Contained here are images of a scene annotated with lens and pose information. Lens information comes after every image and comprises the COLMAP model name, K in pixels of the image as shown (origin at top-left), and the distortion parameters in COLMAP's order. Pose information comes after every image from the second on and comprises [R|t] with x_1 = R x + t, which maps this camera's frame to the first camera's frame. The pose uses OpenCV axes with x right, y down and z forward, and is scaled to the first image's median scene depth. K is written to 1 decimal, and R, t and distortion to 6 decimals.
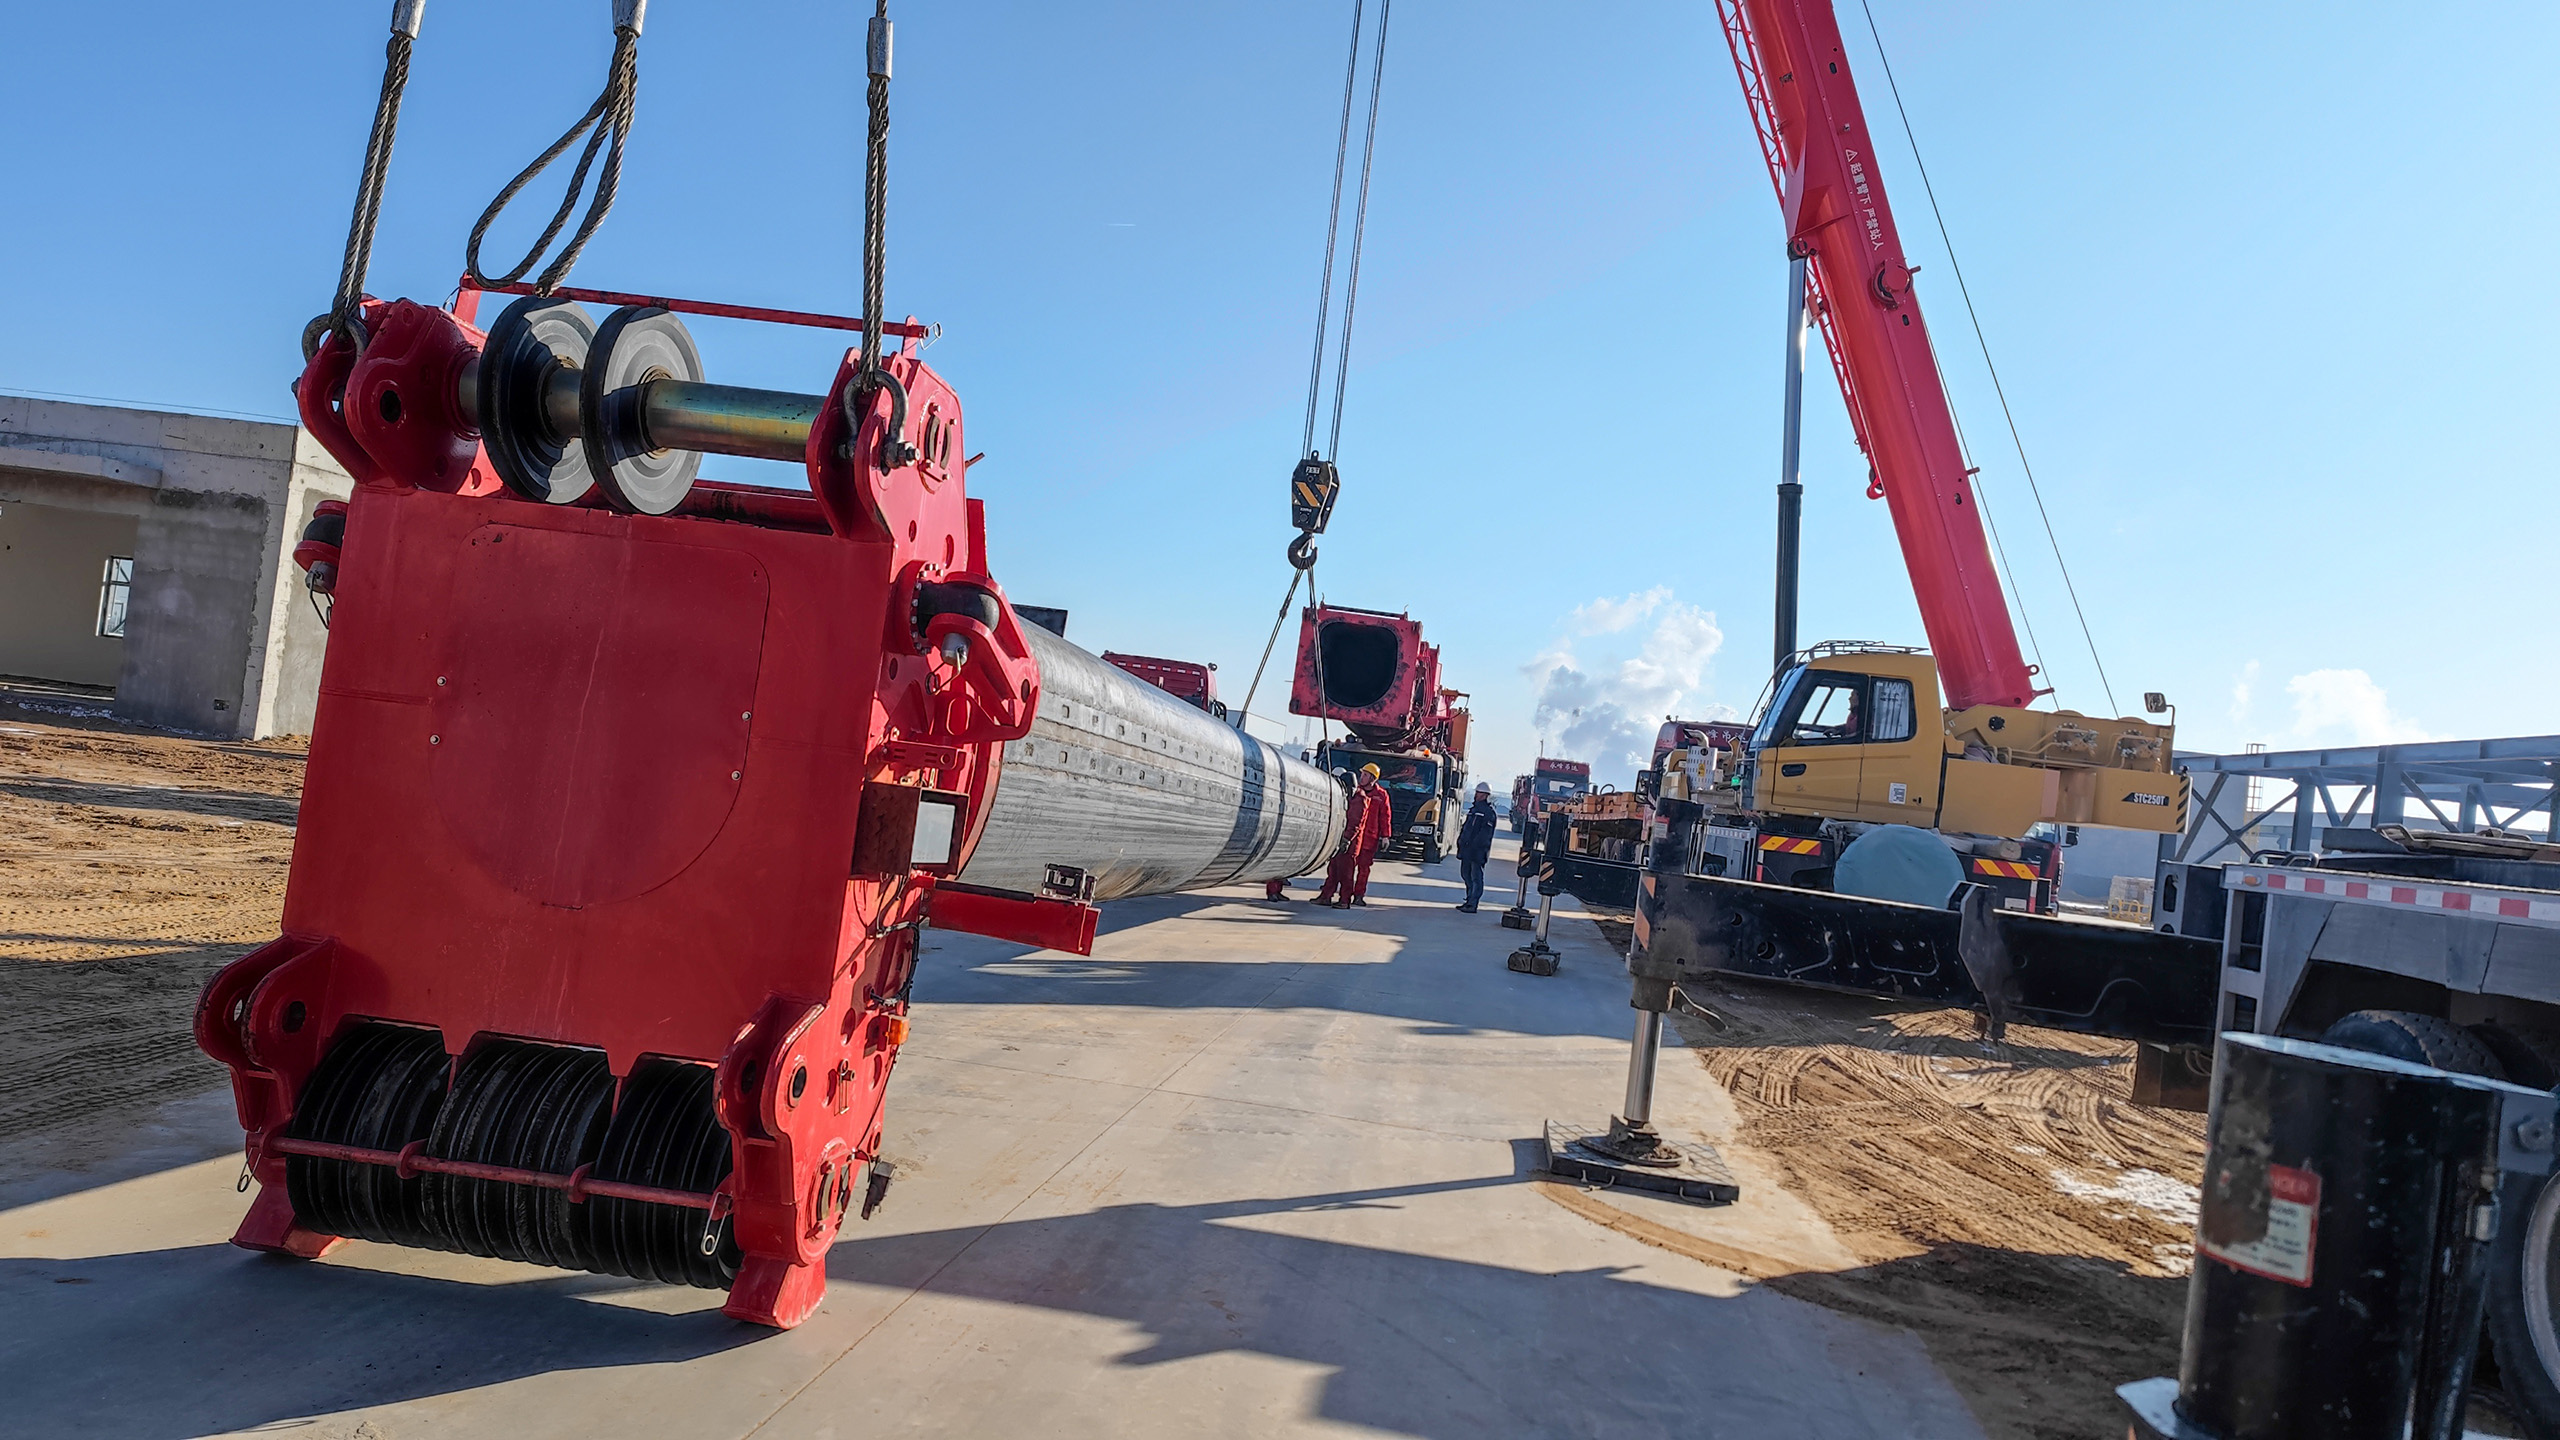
lens RADIAL K [[1610.7, 0, 1280.0], [0, 1610.7, 720.0], [0, 0, 1]] dist [0.004032, 0.001532]
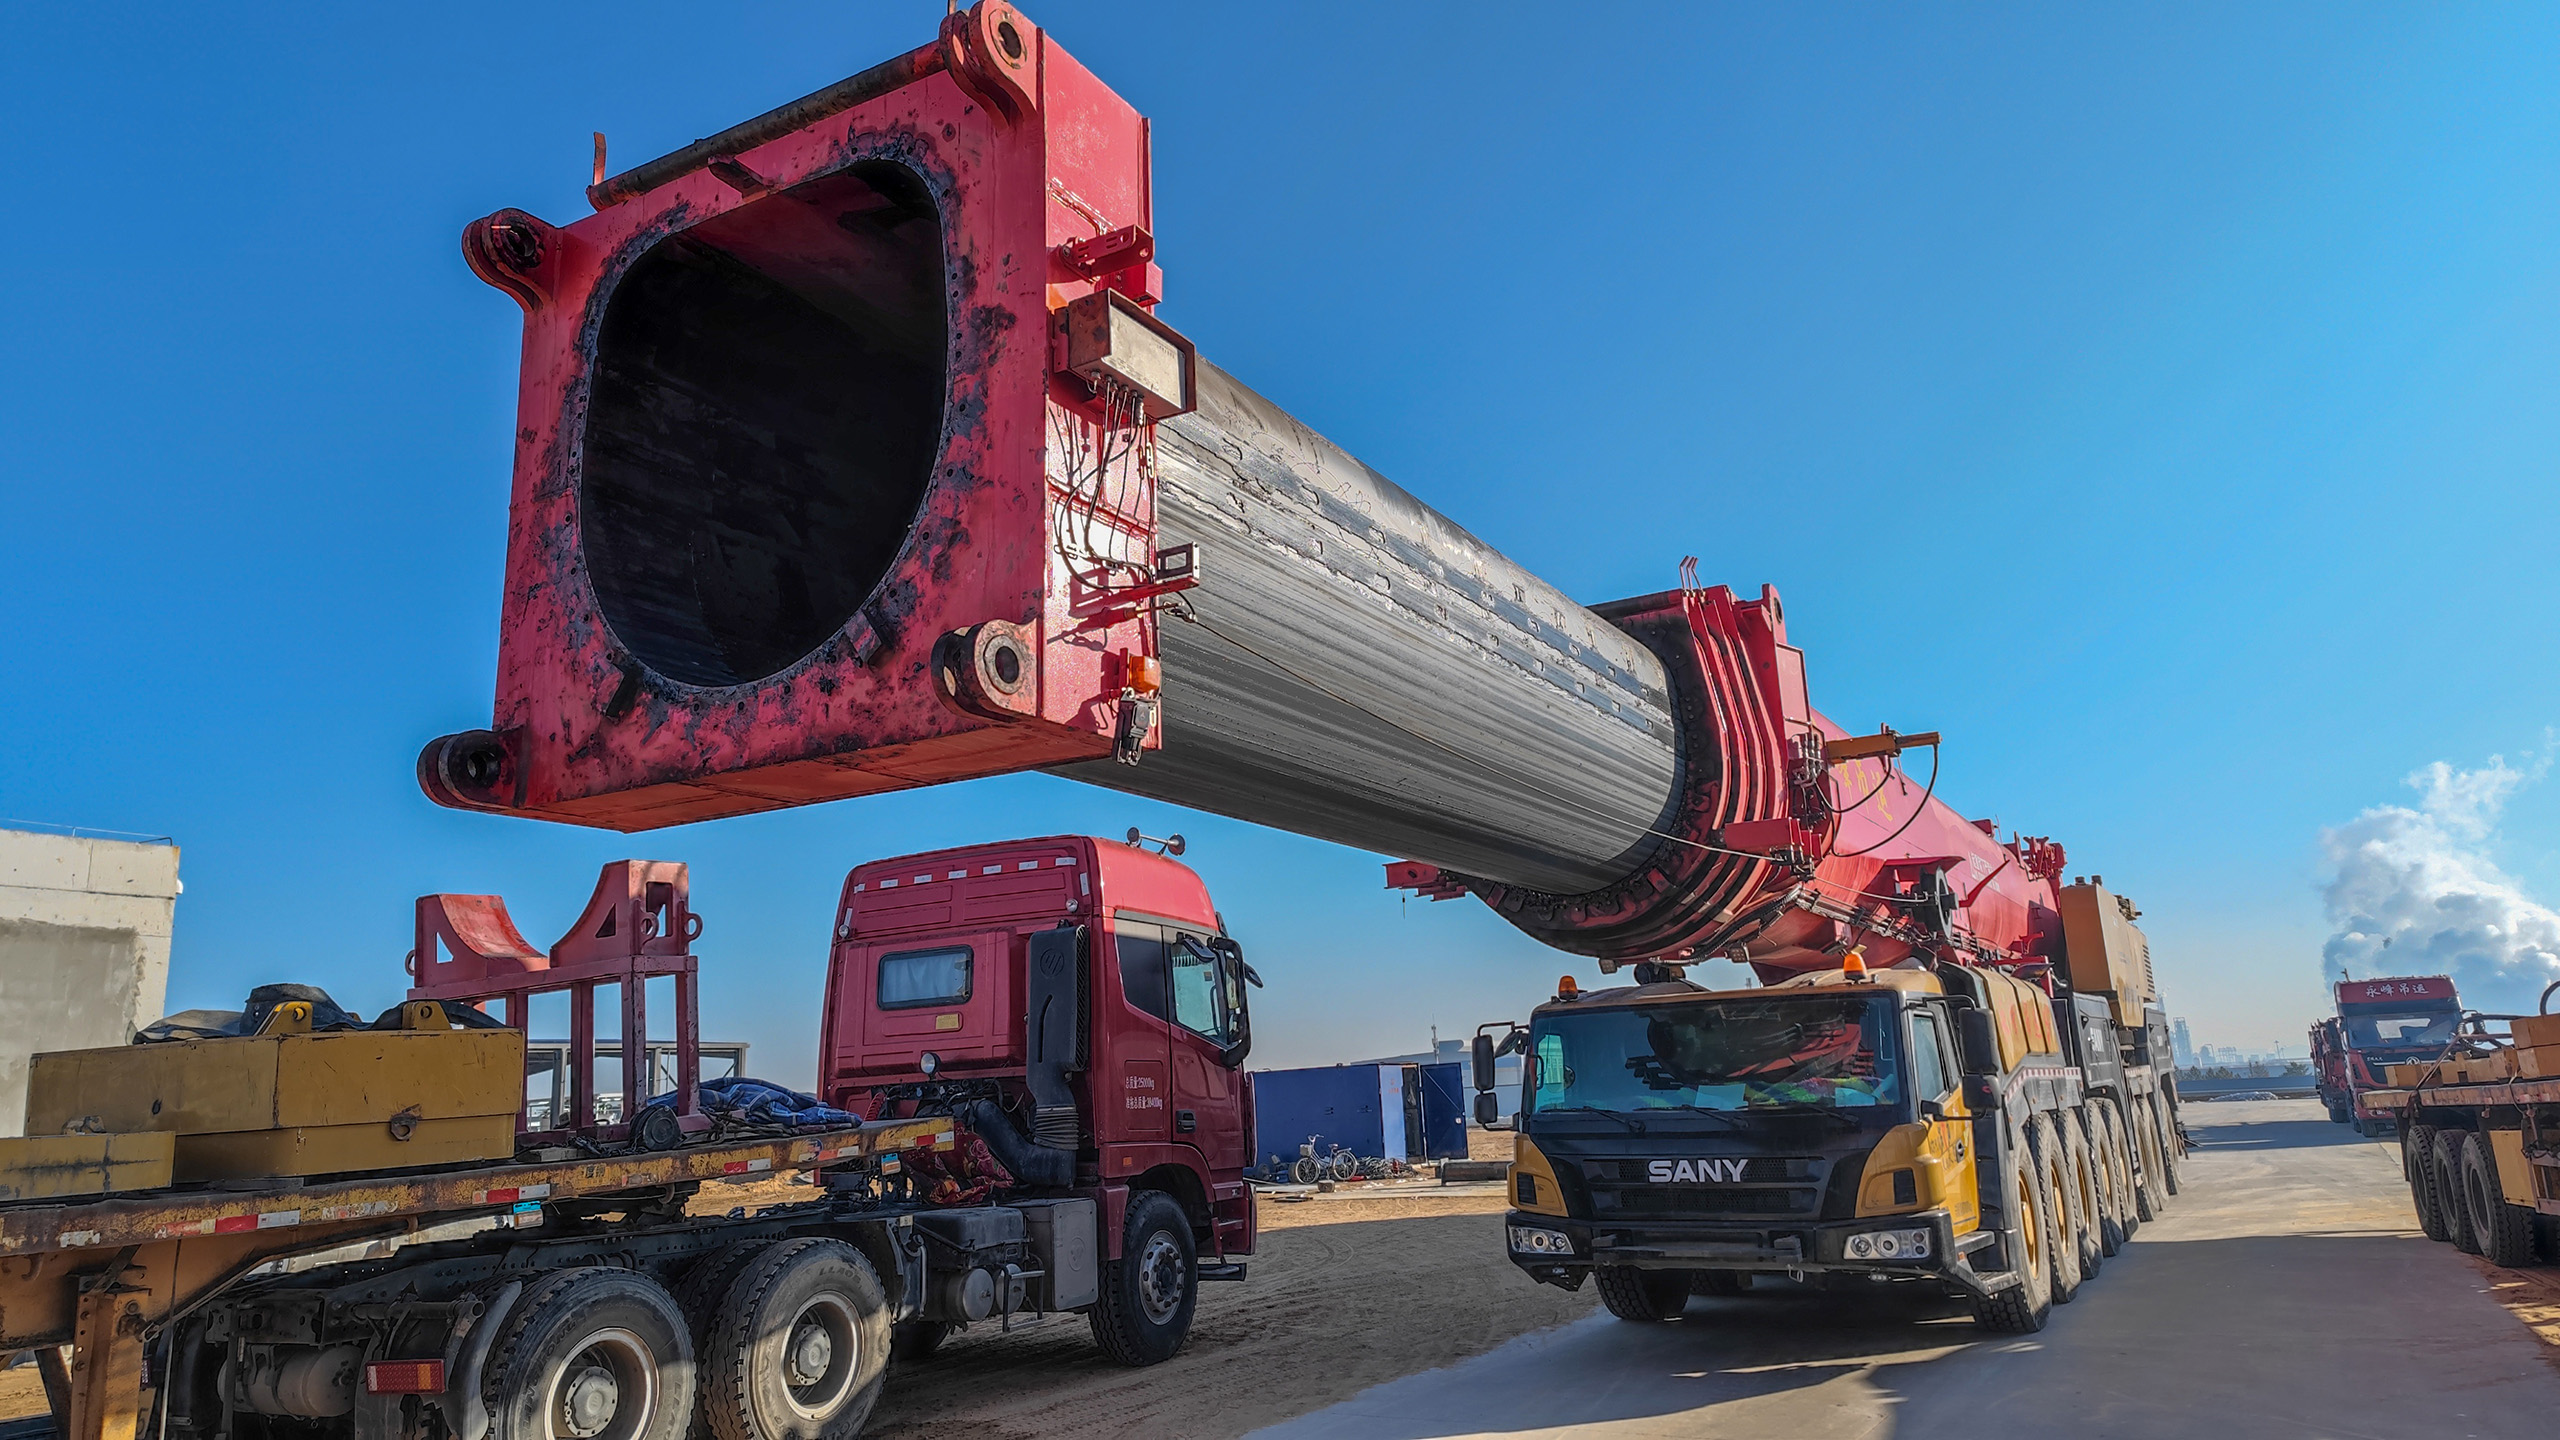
lens RADIAL K [[1610.7, 0, 1280.0], [0, 1610.7, 720.0], [0, 0, 1]] dist [0.004032, 0.001532]
pose [[0.898635, -0.248550, -0.361494, 0.061620], [0.162936, 0.954172, -0.251014, 0.018386], [0.407317, 0.166670, 0.897950, 0.367080]]
